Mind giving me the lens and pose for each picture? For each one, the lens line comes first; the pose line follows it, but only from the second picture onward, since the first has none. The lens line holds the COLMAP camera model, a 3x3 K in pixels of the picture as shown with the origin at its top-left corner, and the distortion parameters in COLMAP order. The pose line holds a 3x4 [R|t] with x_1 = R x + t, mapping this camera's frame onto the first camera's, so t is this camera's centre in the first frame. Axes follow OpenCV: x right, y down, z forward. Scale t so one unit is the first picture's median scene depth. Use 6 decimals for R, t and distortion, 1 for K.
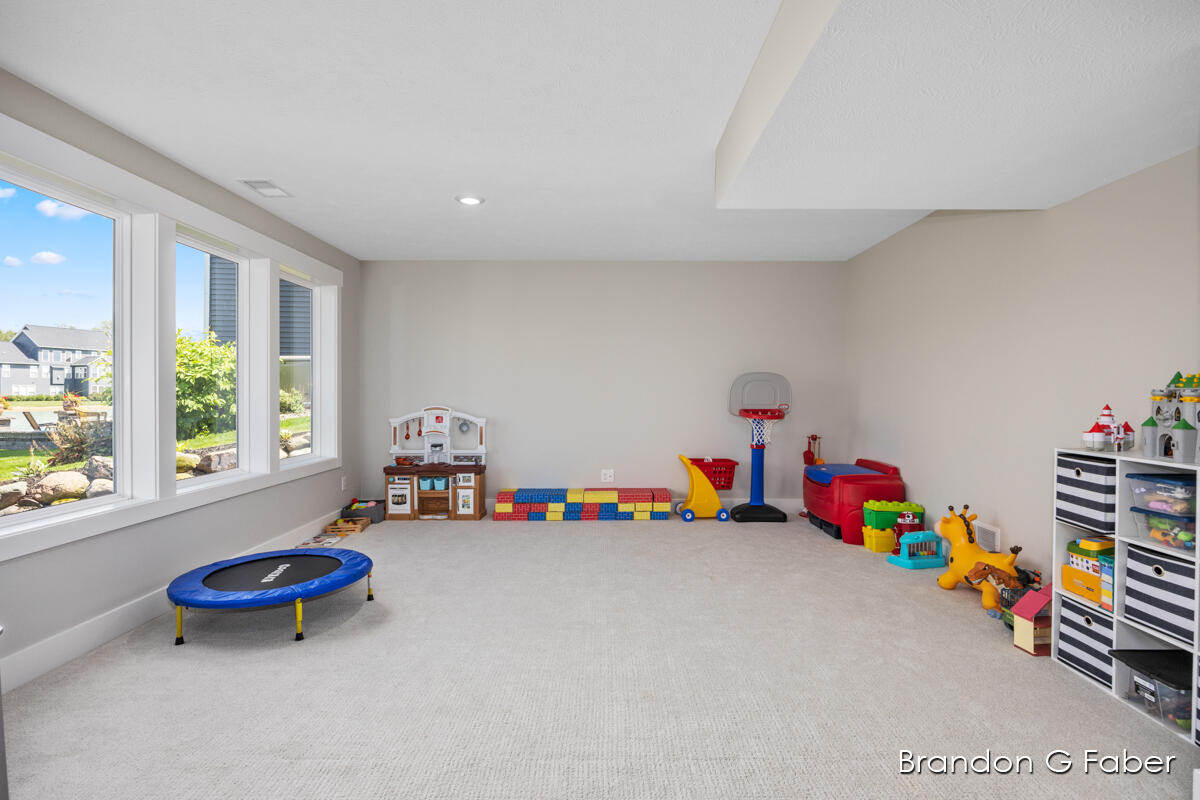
lens RADIAL K [[581.7, 0, 600.0], [0, 581.7, 400.0], [0, 0, 1]] dist [-0.002502, -0.000979]
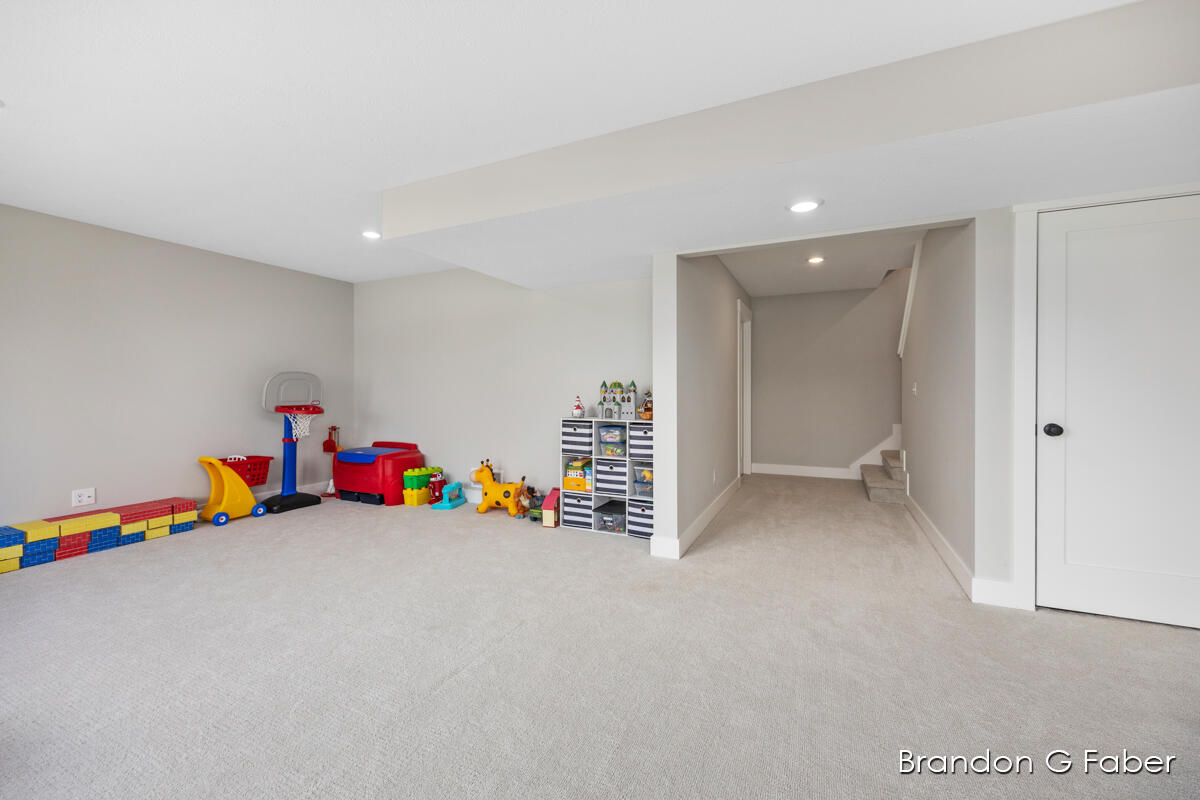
lens RADIAL K [[505.3, 0, 600.0], [0, 505.3, 400.0], [0, 0, 1]] dist [-0.000402, -0.000222]
pose [[0.409248, -0.021355, 0.912173, -0.419200], [0.013989, 0.999755, 0.017129, -0.003244], [-0.912316, 0.005751, 0.409447, 0.108433]]
